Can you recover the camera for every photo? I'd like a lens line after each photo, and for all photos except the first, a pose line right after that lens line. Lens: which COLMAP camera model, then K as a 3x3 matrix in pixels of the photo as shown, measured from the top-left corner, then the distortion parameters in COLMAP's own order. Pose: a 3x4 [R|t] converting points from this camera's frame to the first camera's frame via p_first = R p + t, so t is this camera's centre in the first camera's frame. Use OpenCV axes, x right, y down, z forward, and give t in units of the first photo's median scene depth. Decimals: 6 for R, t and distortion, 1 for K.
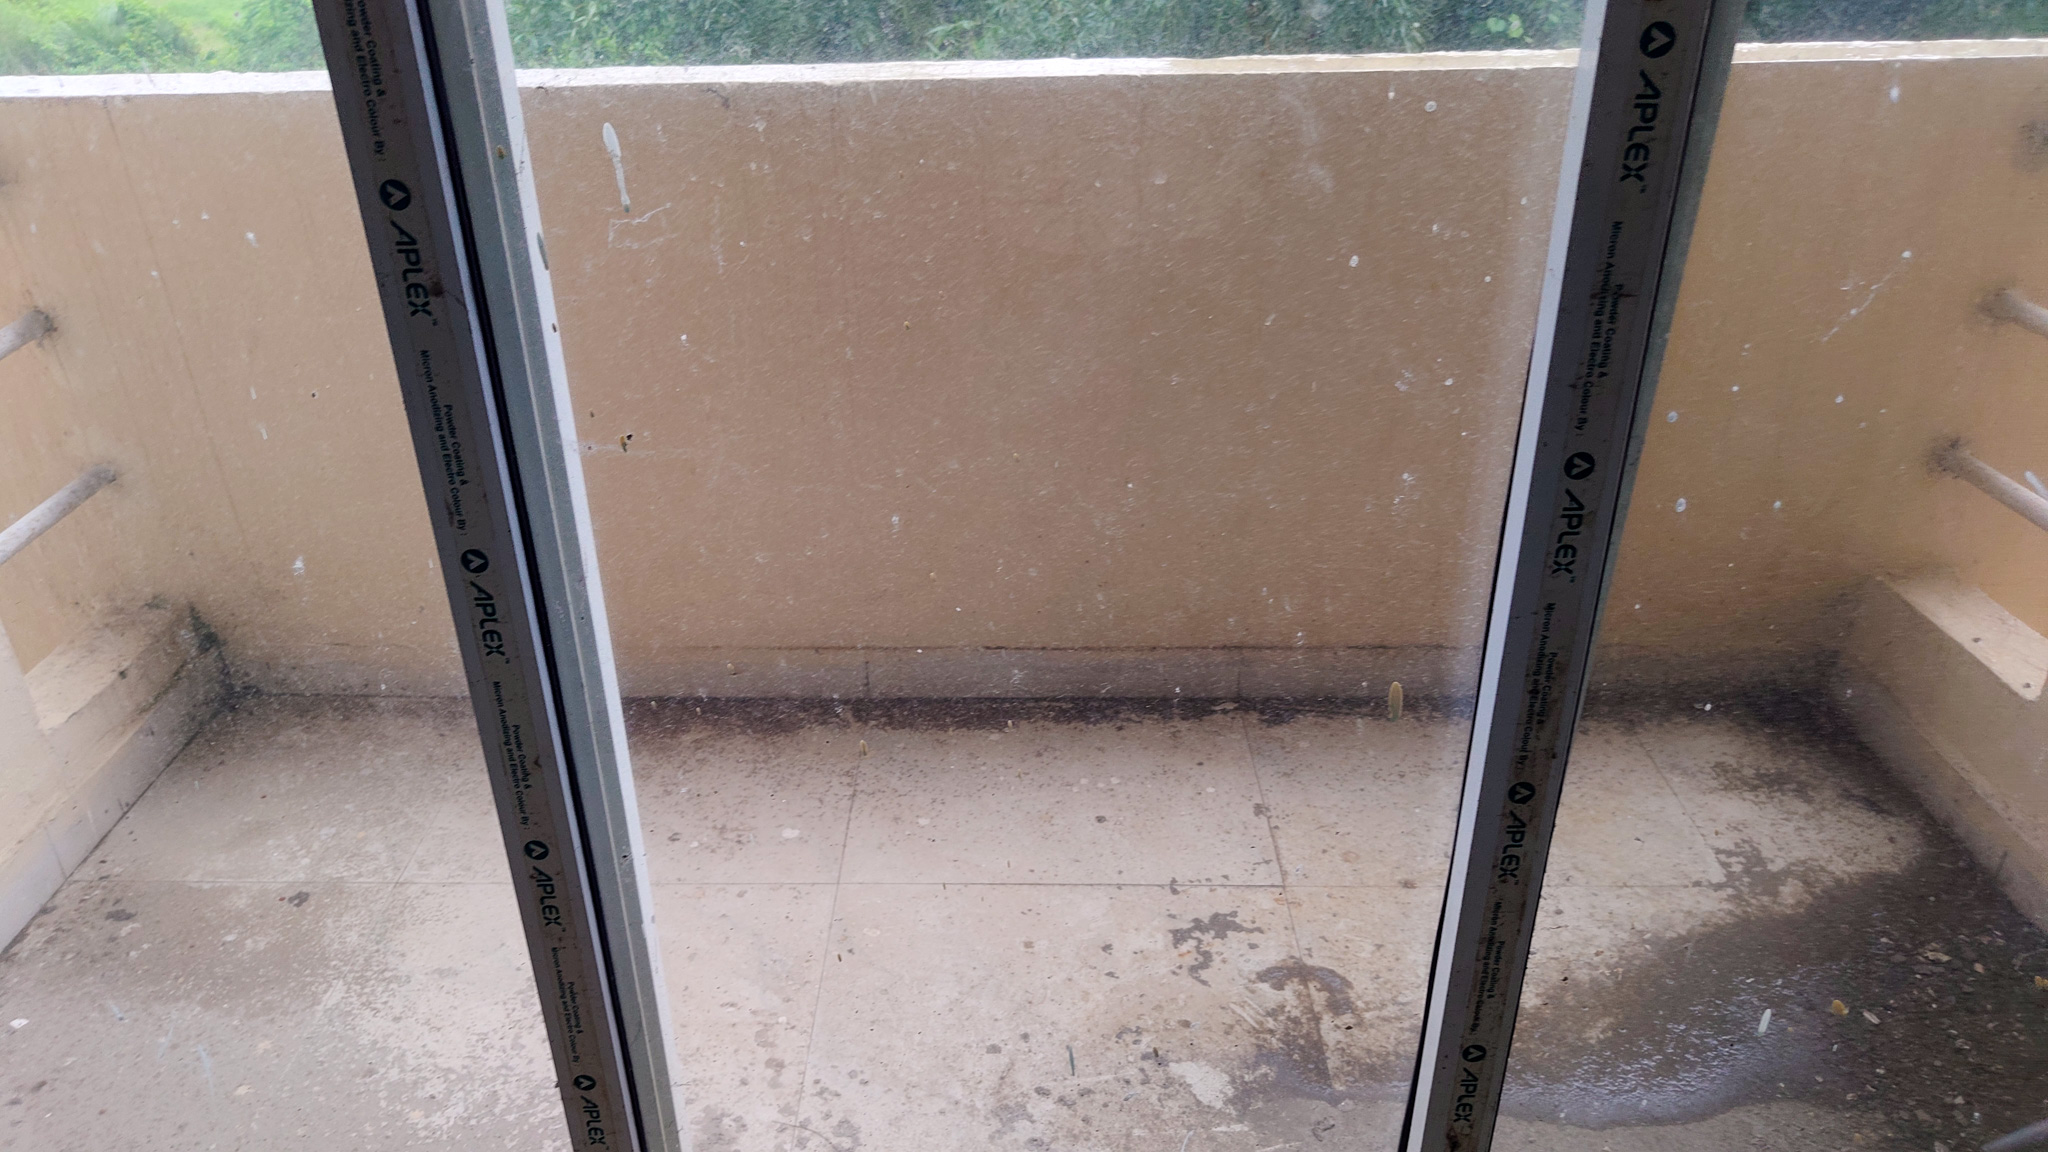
lens RADIAL K [[1467.5, 0, 1022.1], [0, 1467.5, 622.6], [0, 0, 1]] dist [0.025516, -0.031648]
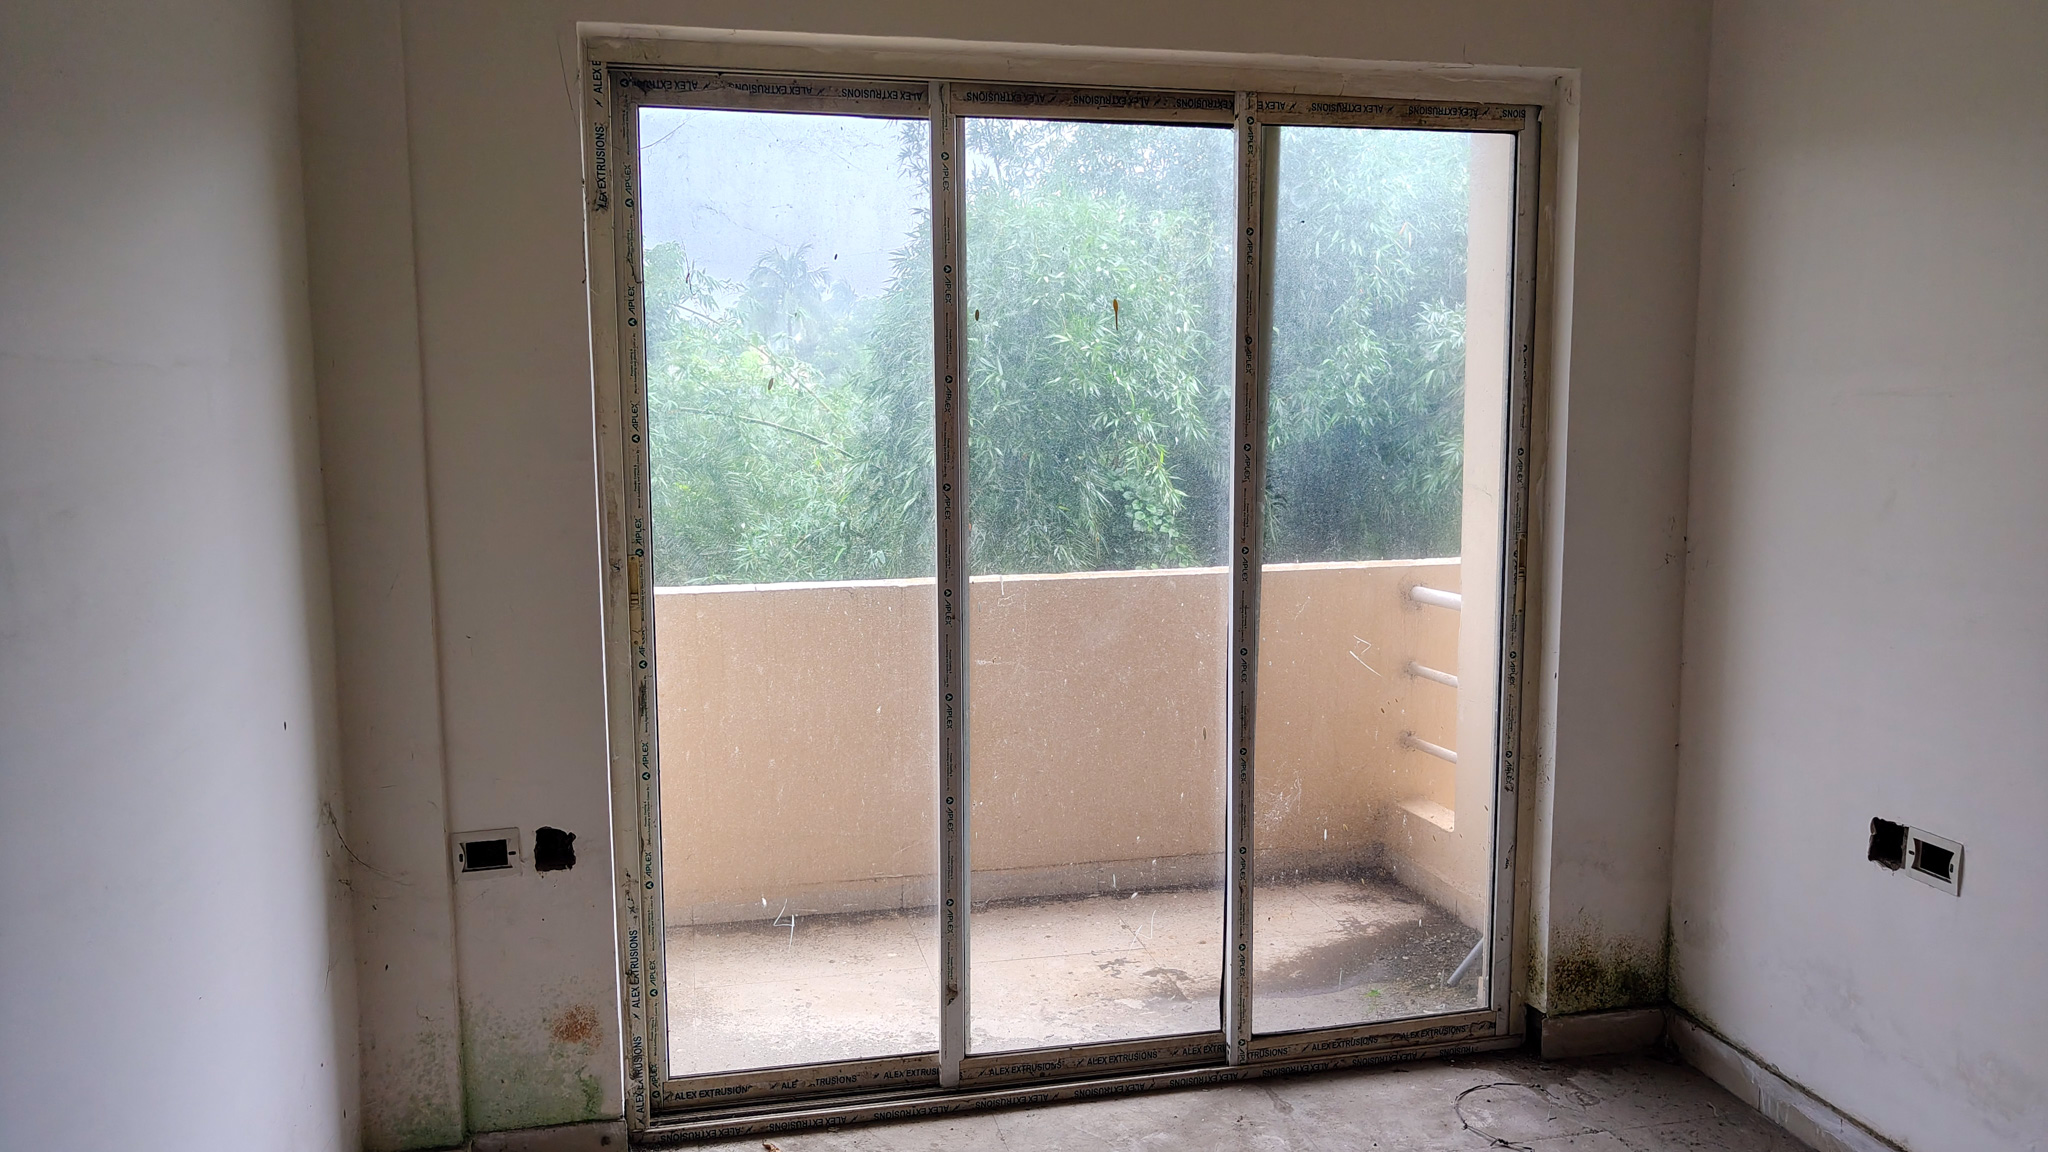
lens RADIAL K [[1467.5, 0, 1012.9], [0, 1467.5, 581.5], [0, 0, 1]] dist [0.025516, -0.031648]
pose [[0.977842, -0.018347, 0.208538, -0.429356], [0.093075, 0.930382, -0.354579, 0.419319], [-0.187515, 0.366132, 0.911474, -1.045432]]
